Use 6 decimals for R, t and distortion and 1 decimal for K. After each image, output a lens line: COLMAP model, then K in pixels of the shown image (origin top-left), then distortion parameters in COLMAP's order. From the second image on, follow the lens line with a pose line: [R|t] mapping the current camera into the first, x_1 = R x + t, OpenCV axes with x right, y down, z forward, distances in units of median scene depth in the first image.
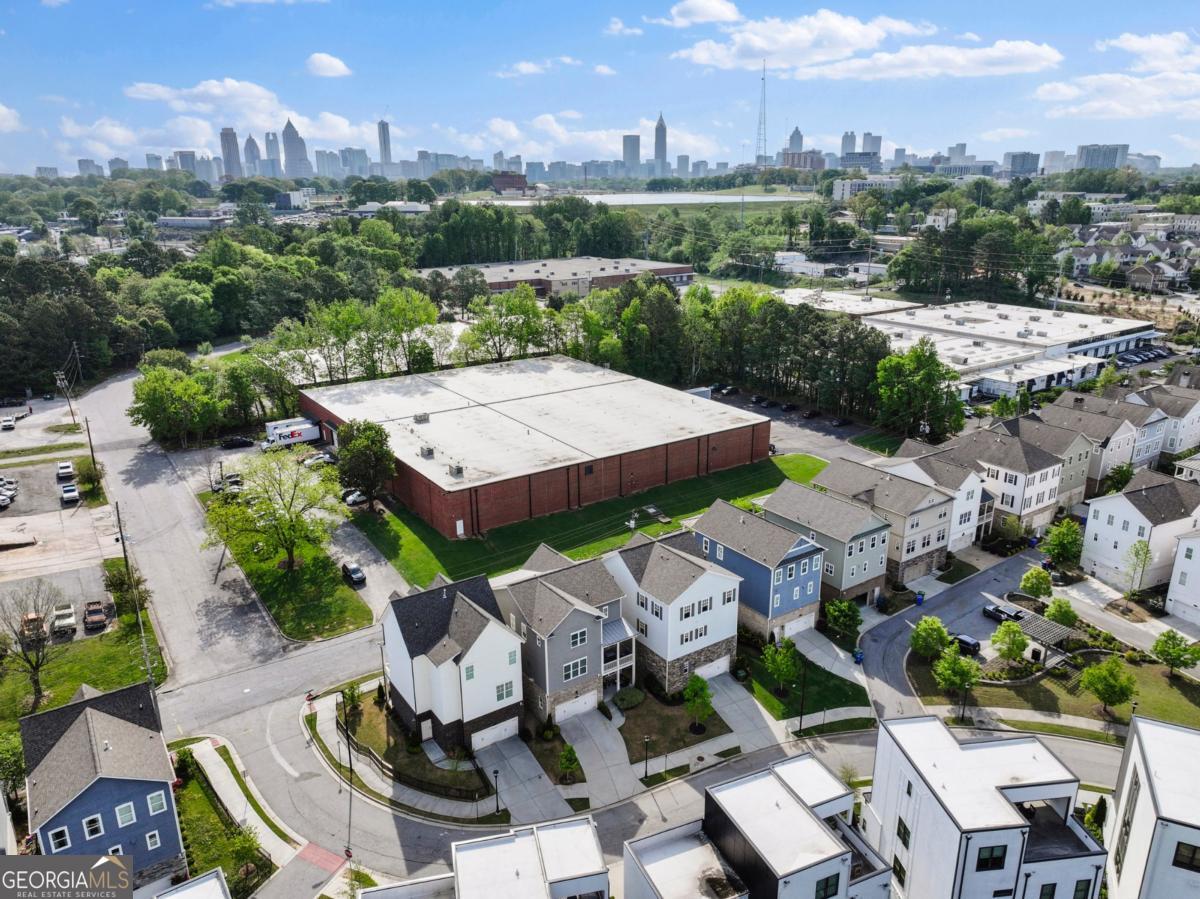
lens RADIAL K [[841.2, 0, 600.6], [0, 841.2, 447.7], [0, 0, 1]] dist [-0.000843, 0.019921]
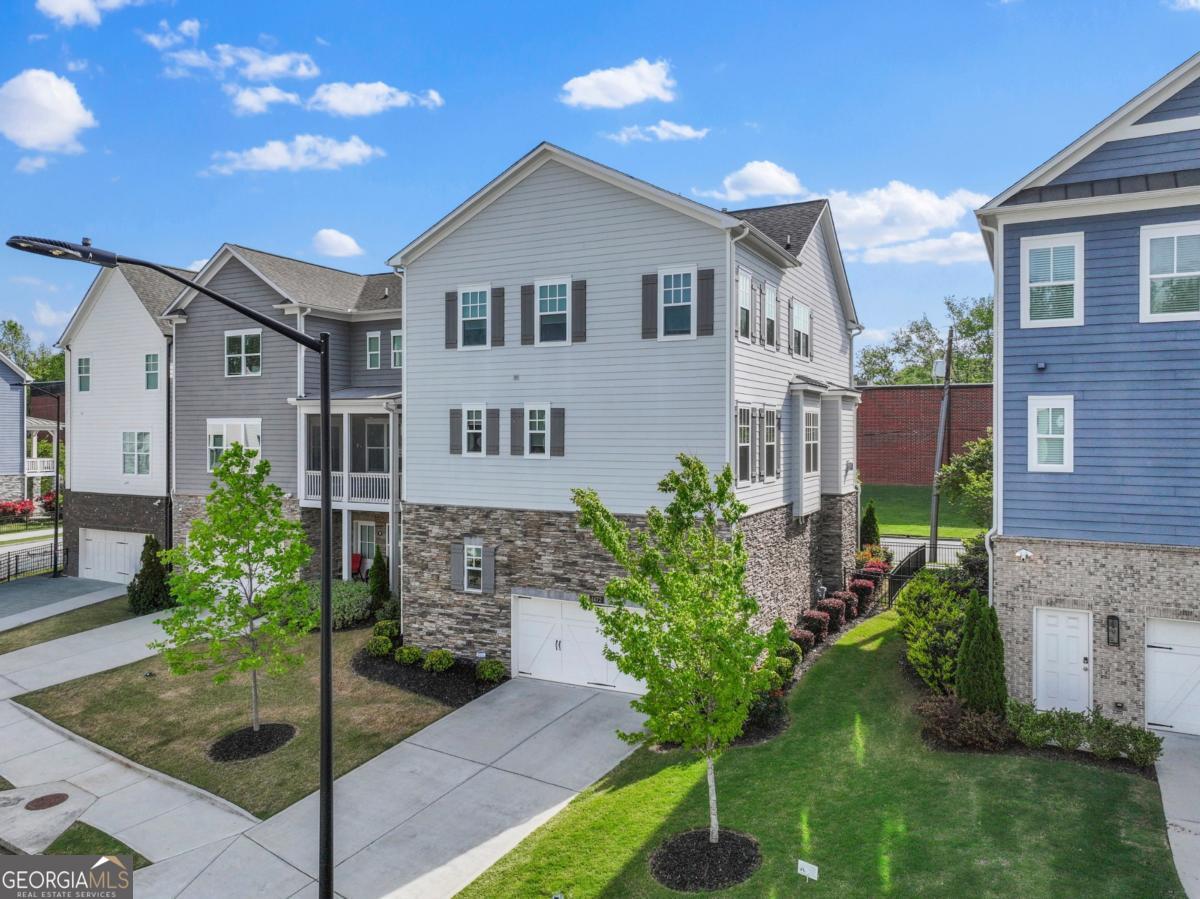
lens RADIAL K [[841.2, 0, 600.8], [0, 841.2, 445.1], [0, 0, 1]] dist [-0.000843, 0.019921]
pose [[0.479312, 0.021449, -0.877383, 0.349922], [-0.277381, 0.952161, -0.128255, 0.254508], [0.832659, 0.304843, 0.462332, 0.922874]]
